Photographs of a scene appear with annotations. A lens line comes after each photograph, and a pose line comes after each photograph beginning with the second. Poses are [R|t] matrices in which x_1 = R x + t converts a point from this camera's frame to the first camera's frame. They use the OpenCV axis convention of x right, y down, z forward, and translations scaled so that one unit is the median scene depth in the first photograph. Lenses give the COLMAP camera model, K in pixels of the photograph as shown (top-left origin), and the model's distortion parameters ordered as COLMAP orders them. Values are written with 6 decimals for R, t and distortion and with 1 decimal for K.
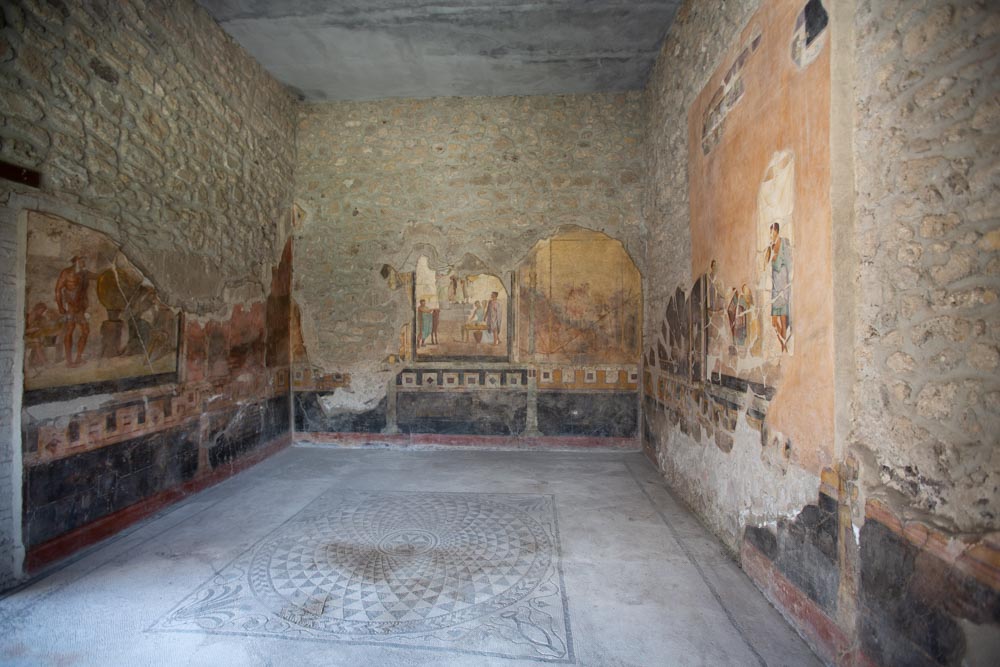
lens RADIAL K [[459.8, 0, 503.3], [0, 459.8, 332.0], [0, 0, 1]] dist [-0.036515, 0.010127]
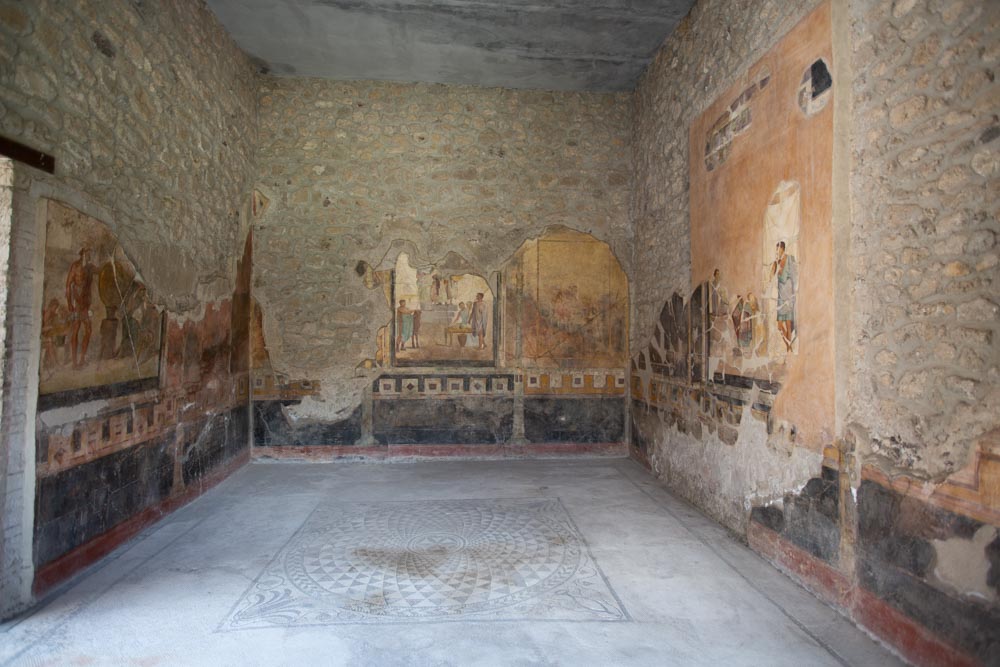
lens RADIAL K [[551.3, 0, 498.7], [0, 551.3, 332.5], [0, 0, 1]] dist [-0.027037, 0.017653]
pose [[0.987465, 0.006211, 0.157717, -0.261712], [-0.004853, 0.999948, -0.008999, 0.007728], [-0.157765, 0.008121, 0.987443, -0.212810]]
